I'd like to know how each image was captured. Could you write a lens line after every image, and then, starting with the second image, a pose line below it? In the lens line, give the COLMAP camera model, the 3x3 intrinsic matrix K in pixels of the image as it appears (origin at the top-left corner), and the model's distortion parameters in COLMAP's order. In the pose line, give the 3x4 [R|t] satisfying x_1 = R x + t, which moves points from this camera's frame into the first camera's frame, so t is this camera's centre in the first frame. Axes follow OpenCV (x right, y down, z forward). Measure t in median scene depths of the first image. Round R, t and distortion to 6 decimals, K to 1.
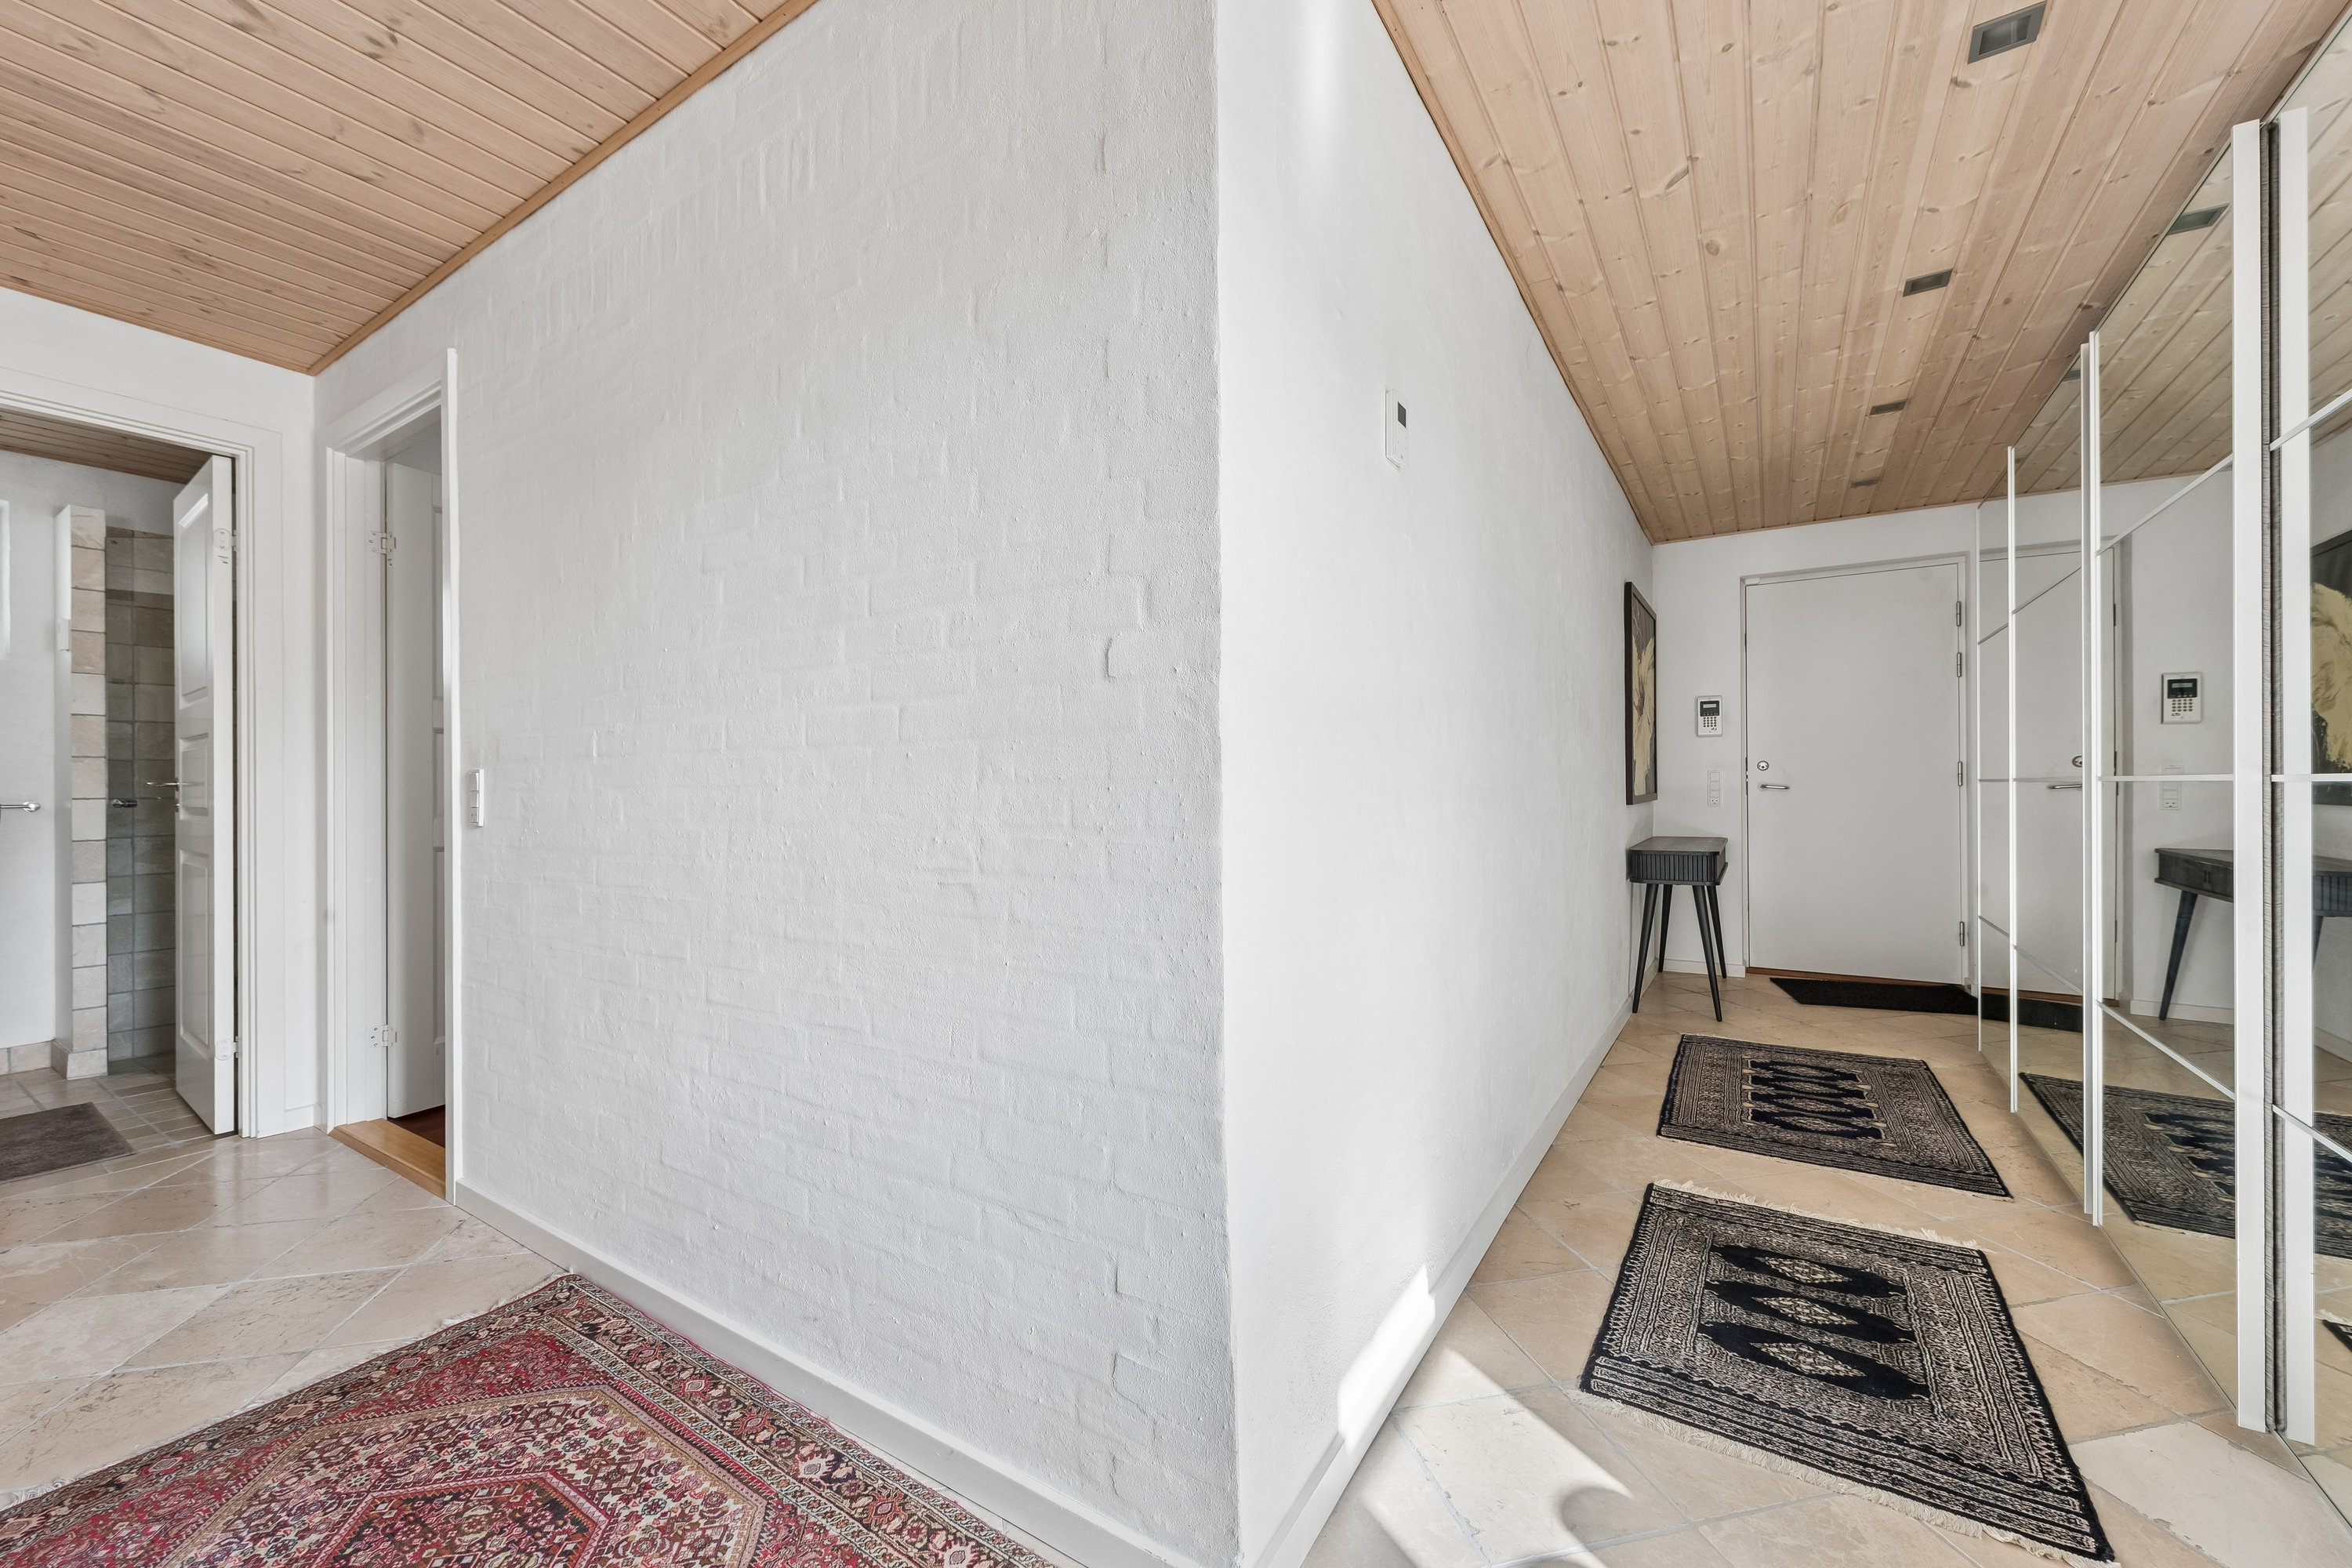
lens RADIAL K [[926.6, 0, 1174.4], [0, 926.6, 785.9], [0, 0, 1]] dist [0.000188, 0.000003]
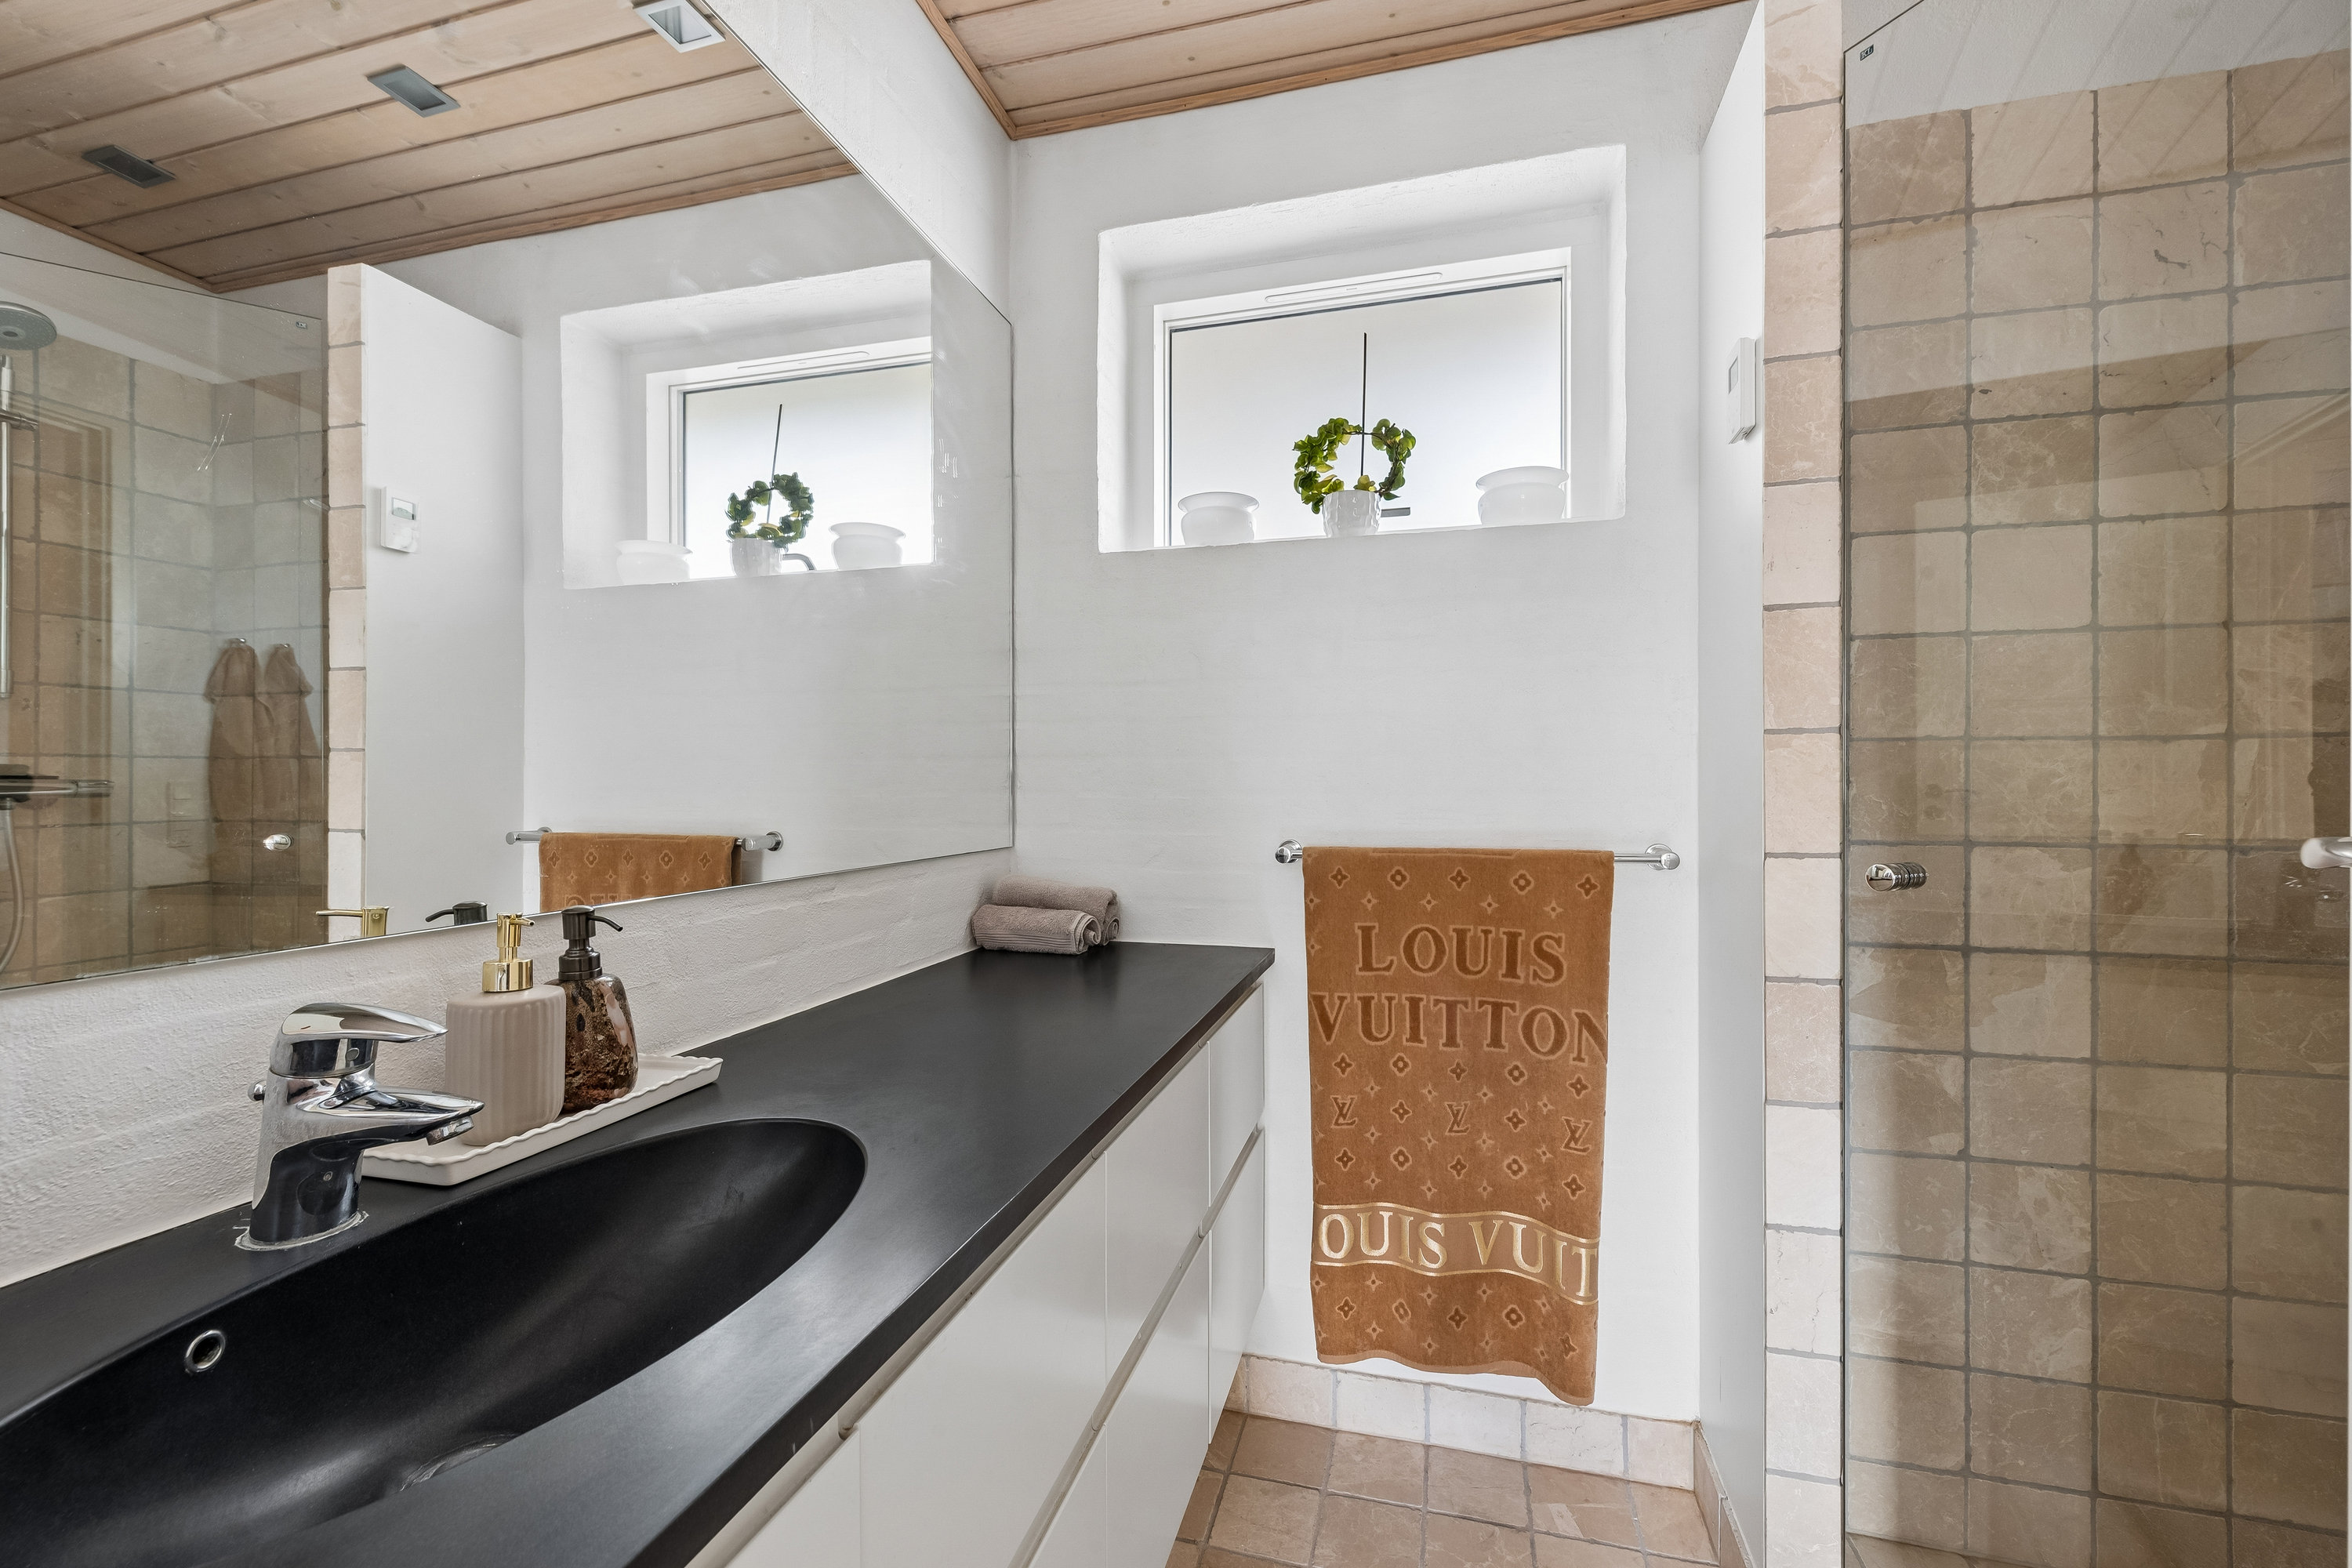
lens RADIAL K [[969.2, 0, 1179.0], [0, 969.2, 784.9], [0, 0, 1]] dist [0.000025, 0.000007]
pose [[0.298422, 0.004038, -0.954425, -0.910923], [-0.001302, 0.999992, 0.003824, -0.012686], [0.954433, 0.000102, 0.298425, 0.685692]]
